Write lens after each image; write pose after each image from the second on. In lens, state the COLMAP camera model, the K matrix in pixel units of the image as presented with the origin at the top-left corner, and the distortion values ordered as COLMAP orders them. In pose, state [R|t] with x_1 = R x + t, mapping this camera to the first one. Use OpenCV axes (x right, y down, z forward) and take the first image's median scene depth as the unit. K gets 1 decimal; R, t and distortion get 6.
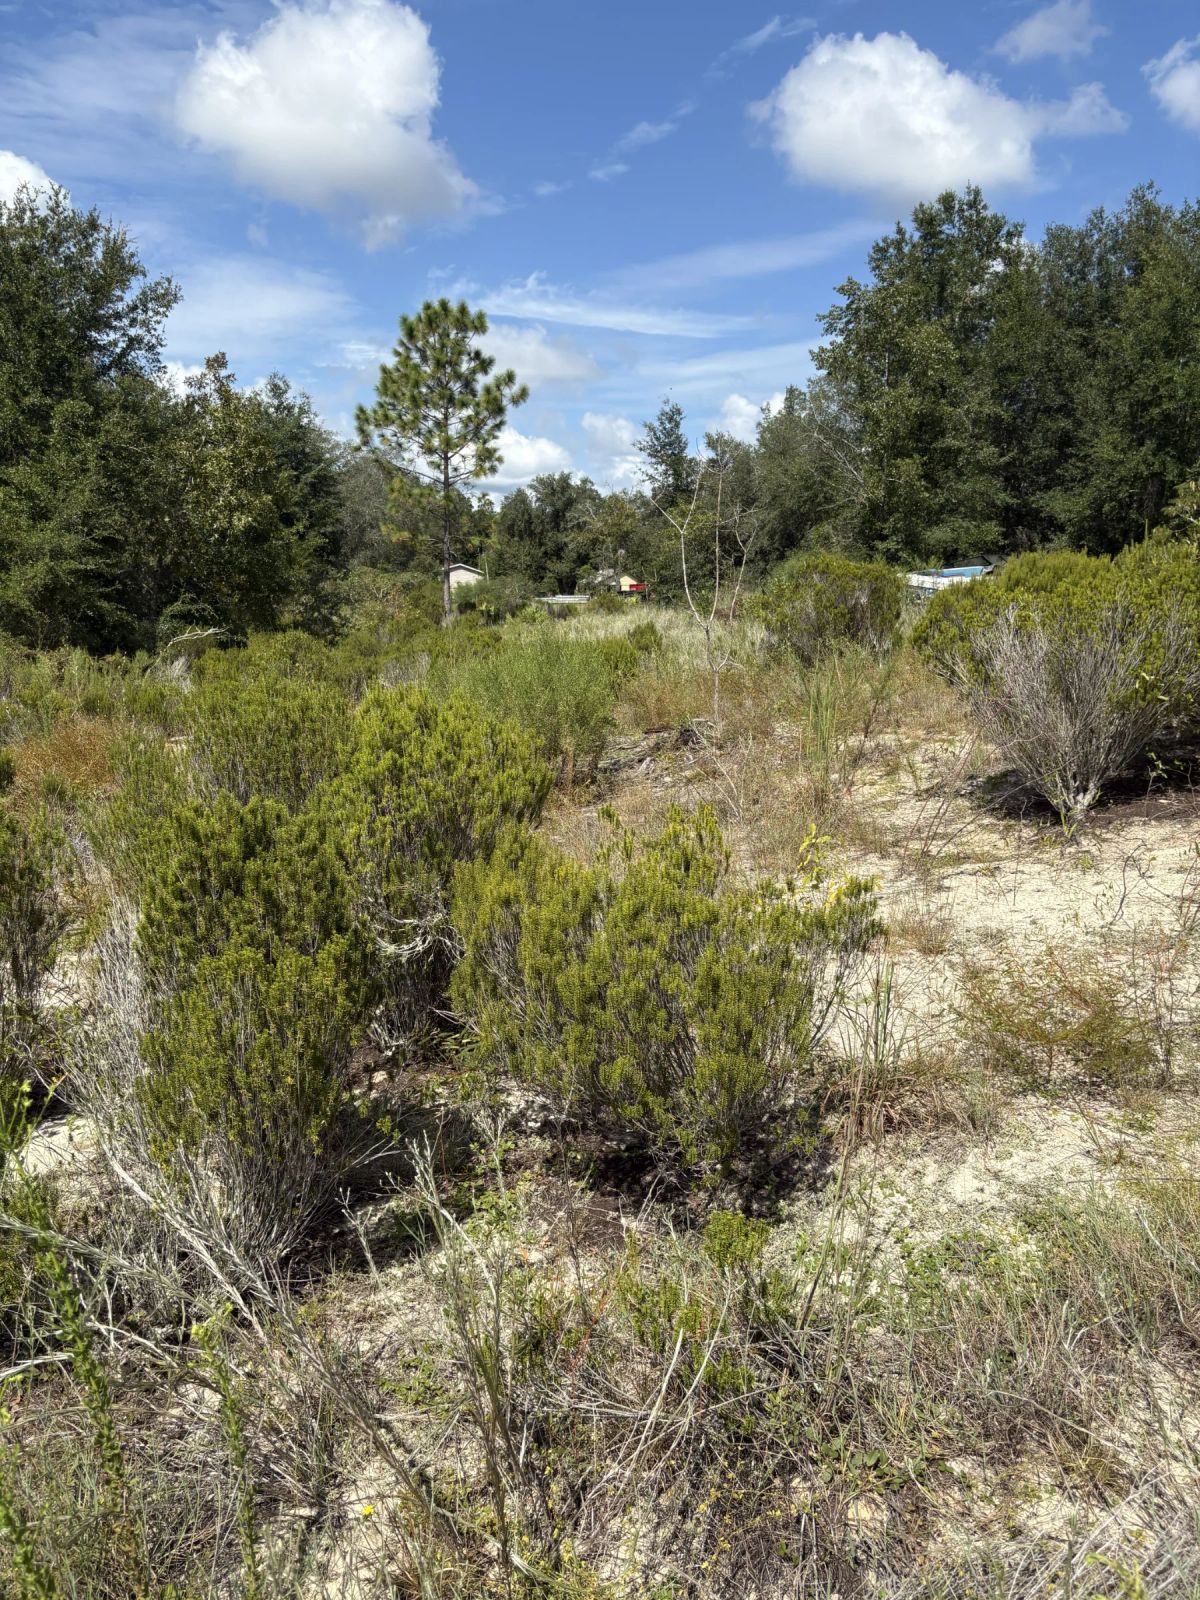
lens RADIAL K [[1246.3, 0, 585.5], [0, 1246.3, 796.6], [0, 0, 1]] dist [0.060323, -0.062047]
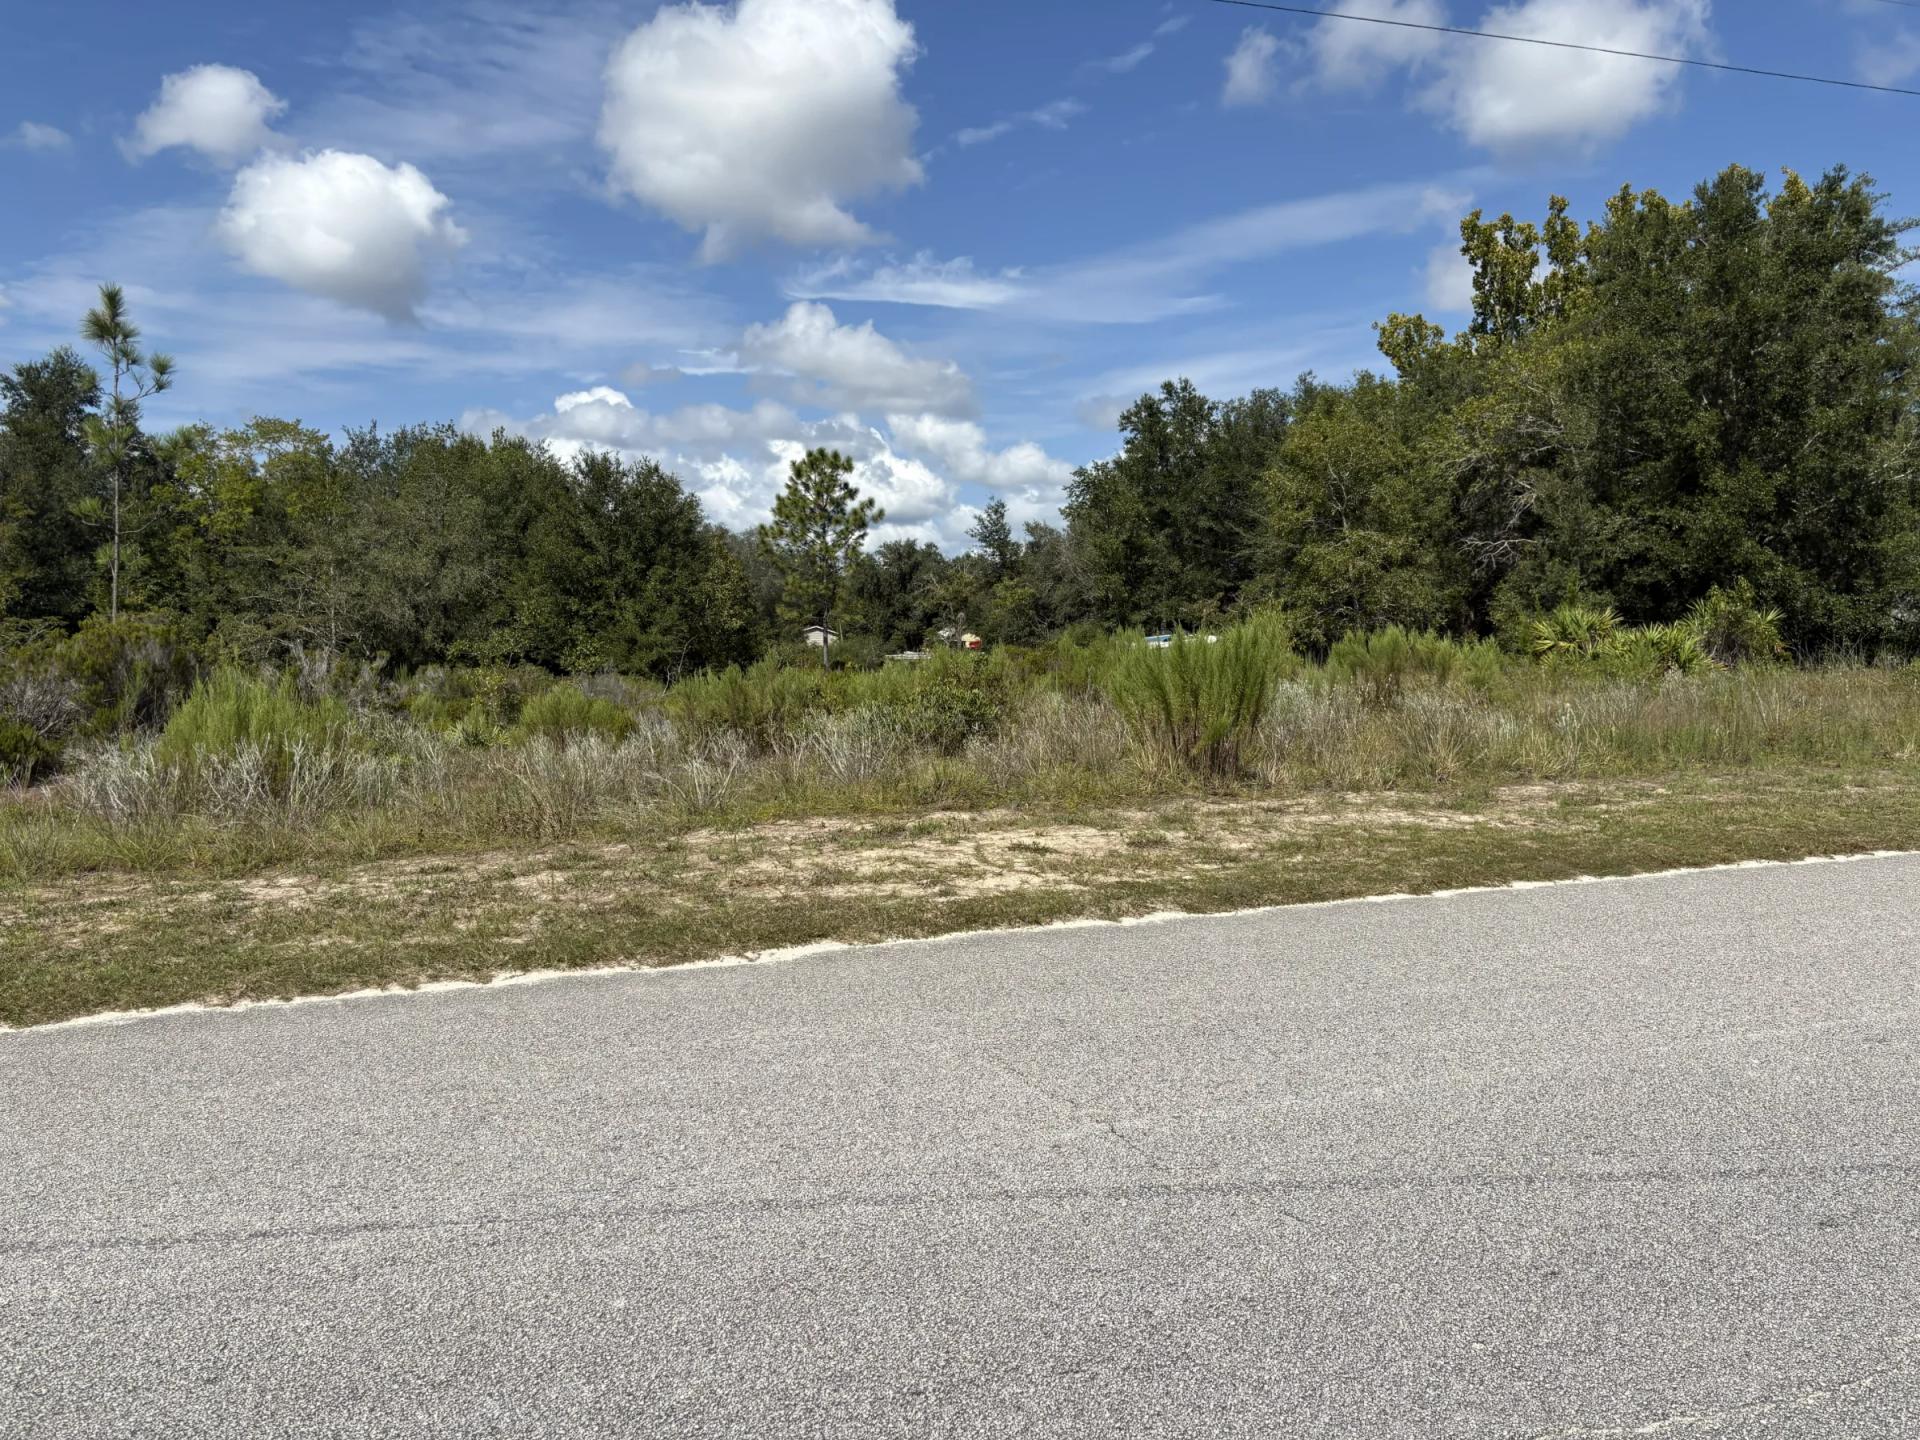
lens RADIAL K [[1495.6, 0, 959.3], [0, 1495.6, 733.6], [0, 0, 1]] dist [0.060323, -0.062047]
pose [[0.999682, -0.021581, 0.013042, 0.011091], [0.022800, 0.994520, -0.102028, 0.089556], [-0.010769, 0.102293, 0.994696, -0.609720]]
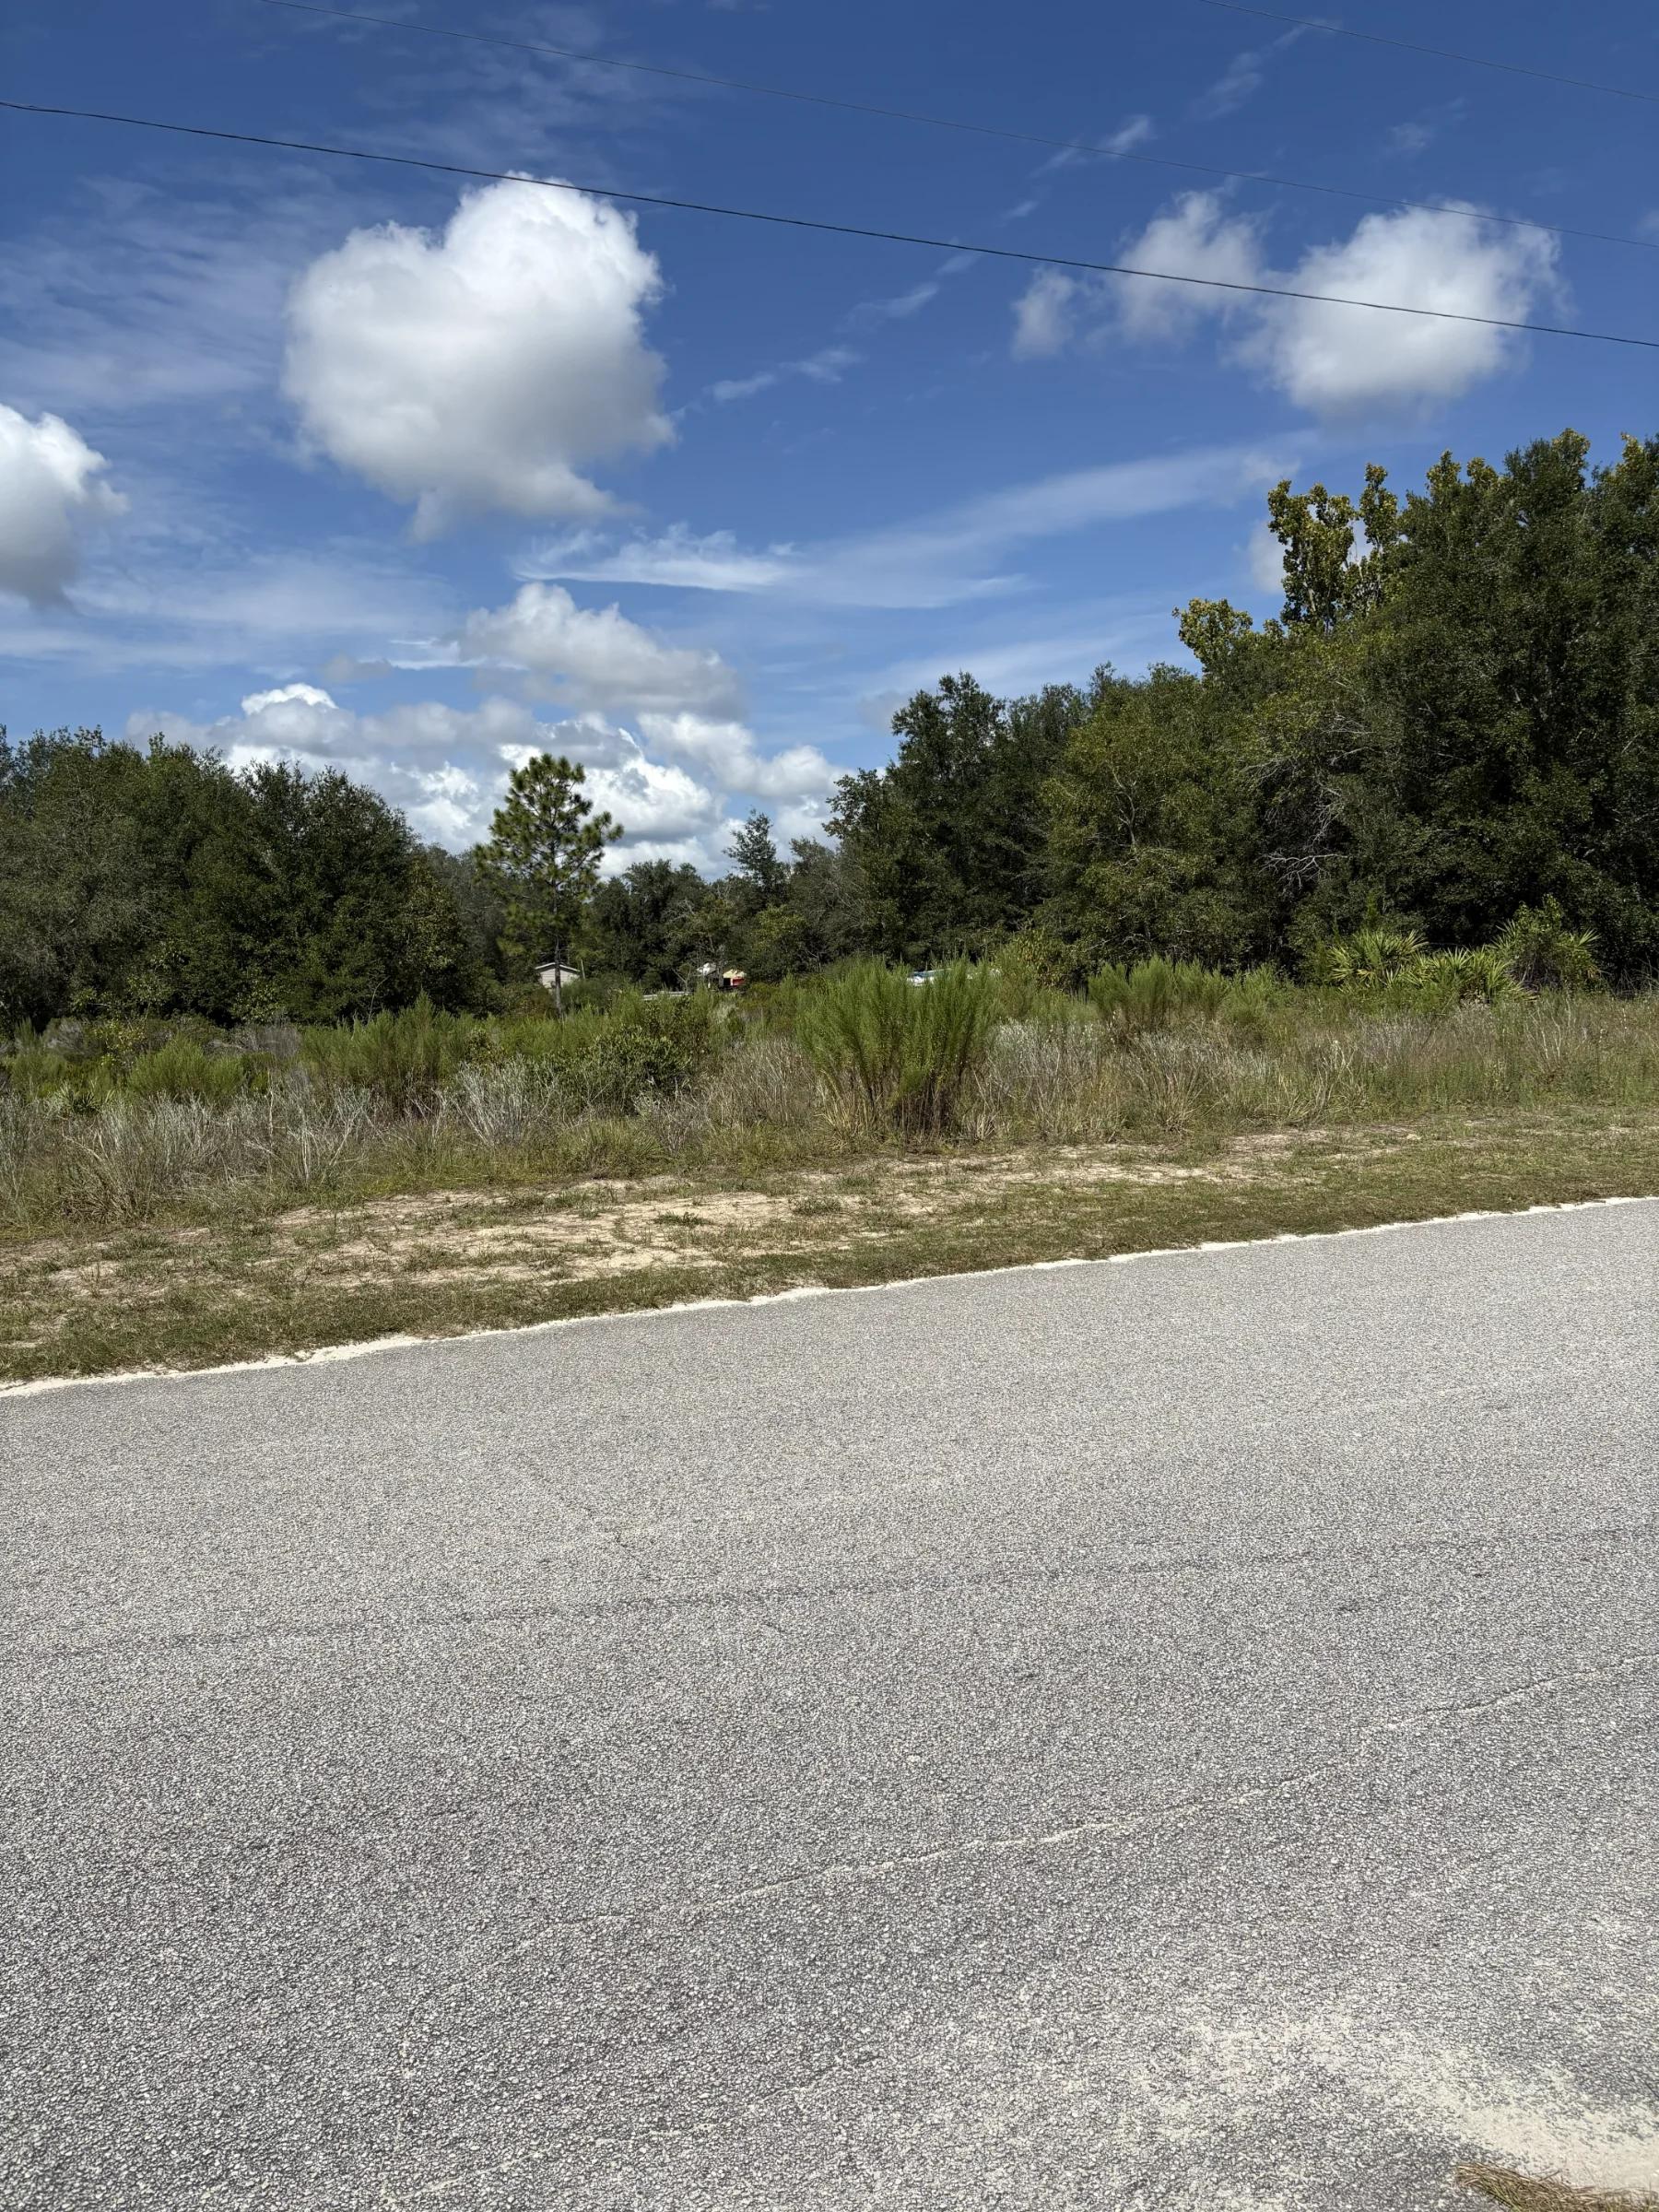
lens RADIAL K [[1723.0, 0, 852.5], [0, 1723.0, 1114.6], [0, 0, 1]] dist [0.060323, -0.062047]
pose [[0.995740, -0.043119, 0.081499, 0.026175], [0.049779, 0.995427, -0.081531, 0.089790], [-0.077611, 0.085241, 0.993333, -0.612374]]
